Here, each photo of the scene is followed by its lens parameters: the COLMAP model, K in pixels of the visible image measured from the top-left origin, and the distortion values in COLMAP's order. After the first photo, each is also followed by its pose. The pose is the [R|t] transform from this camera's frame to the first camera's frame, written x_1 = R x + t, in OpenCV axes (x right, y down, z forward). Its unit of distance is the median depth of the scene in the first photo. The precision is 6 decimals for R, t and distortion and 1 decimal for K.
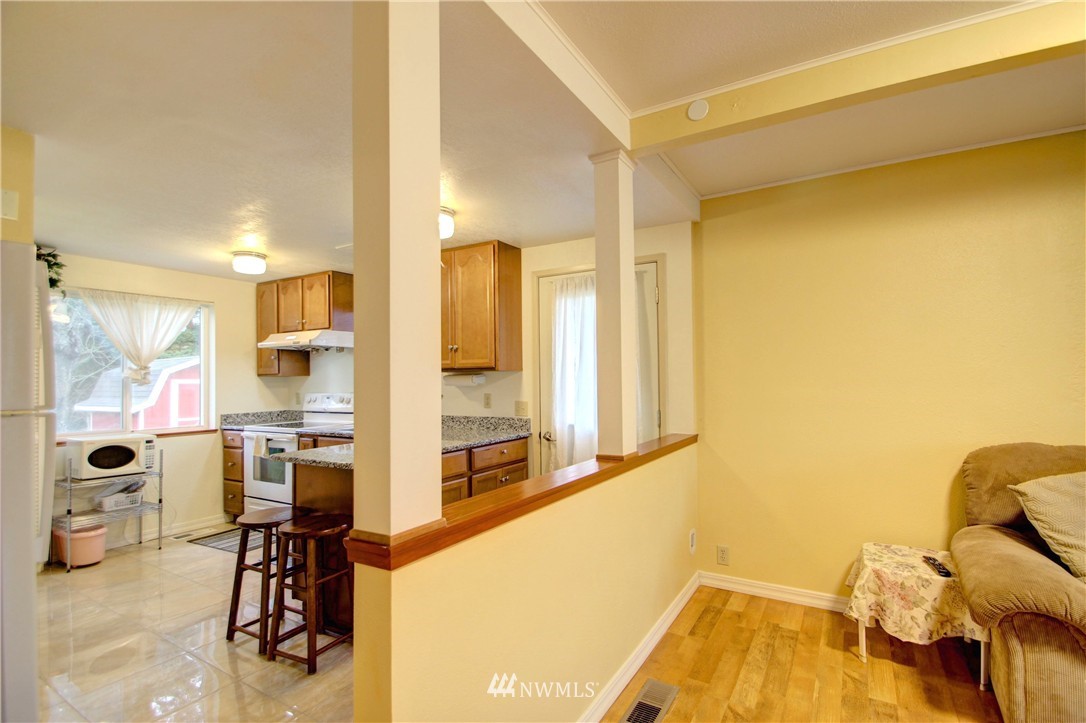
lens RADIAL K [[505.9, 0, 558.4], [0, 505.9, 369.0], [0, 0, 1]] dist [0.017036, -0.019481]
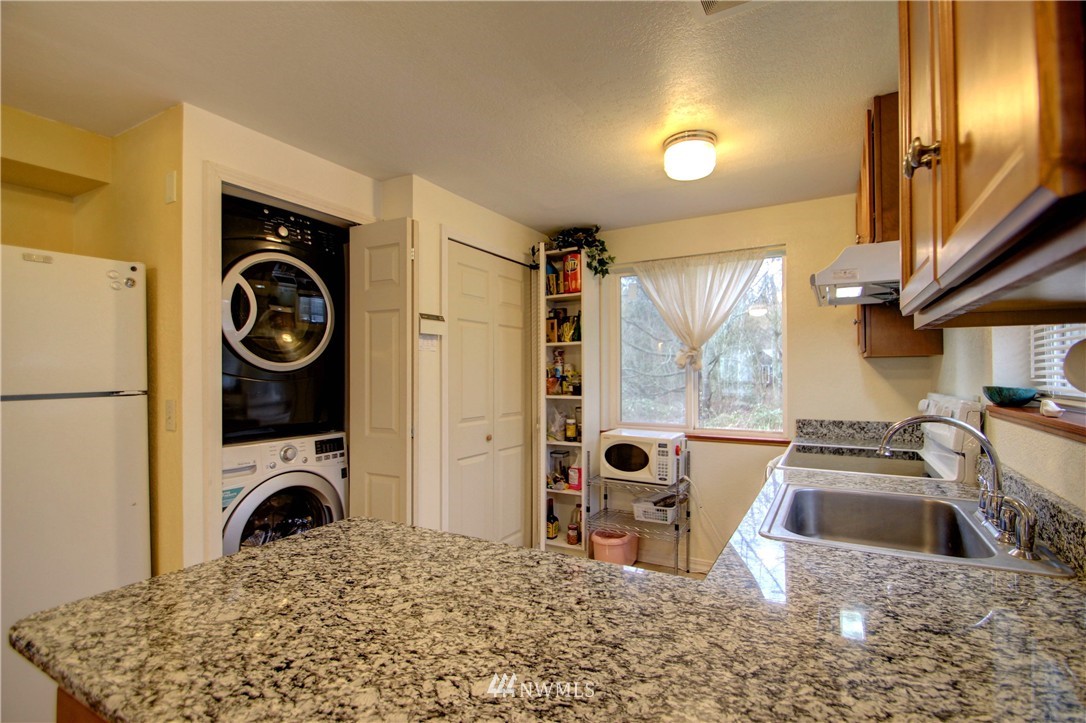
lens RADIAL K [[505.9, 0, 558.4], [0, 505.9, 369.0], [0, 0, 1]] dist [0.017036, -0.019481]
pose [[0.020362, 0.005978, -0.999775, -0.047457], [0.026926, 0.999616, 0.006526, 0.018694], [0.999430, -0.027053, 0.020193, 0.846383]]
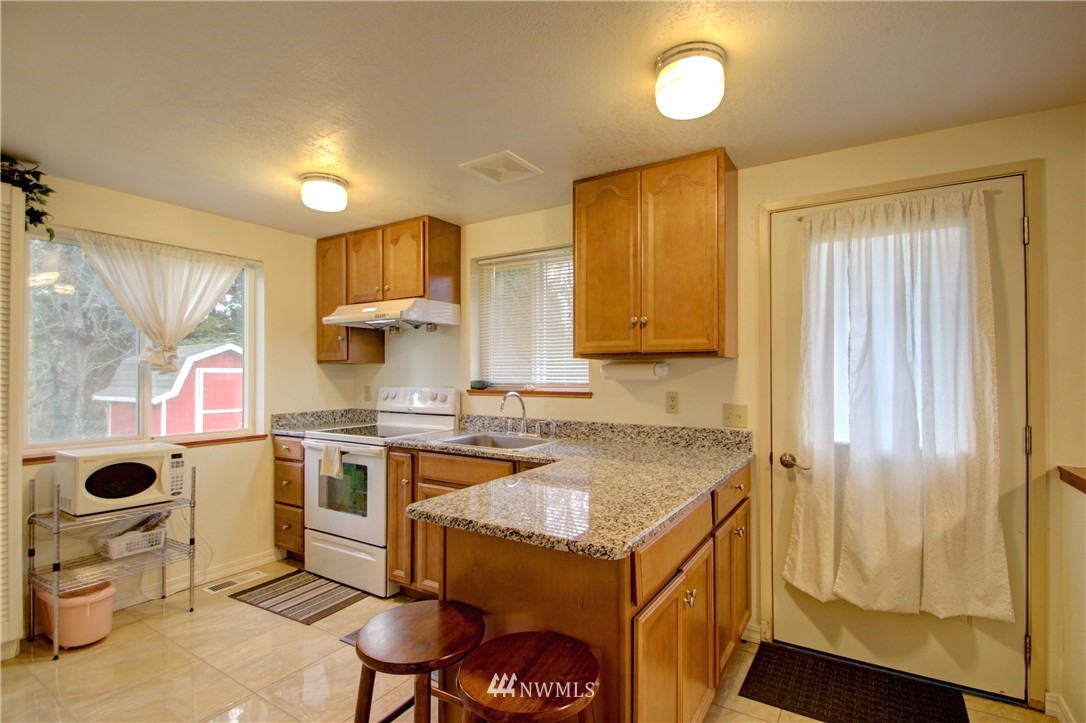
lens RADIAL K [[505.9, 0, 558.4], [0, 505.9, 369.0], [0, 0, 1]] dist [0.017036, -0.019481]
pose [[0.999585, 0.011561, -0.026399, -0.281233], [-0.011230, 0.999857, 0.012664, 0.012031], [0.026542, -0.012362, 0.999571, 0.338314]]
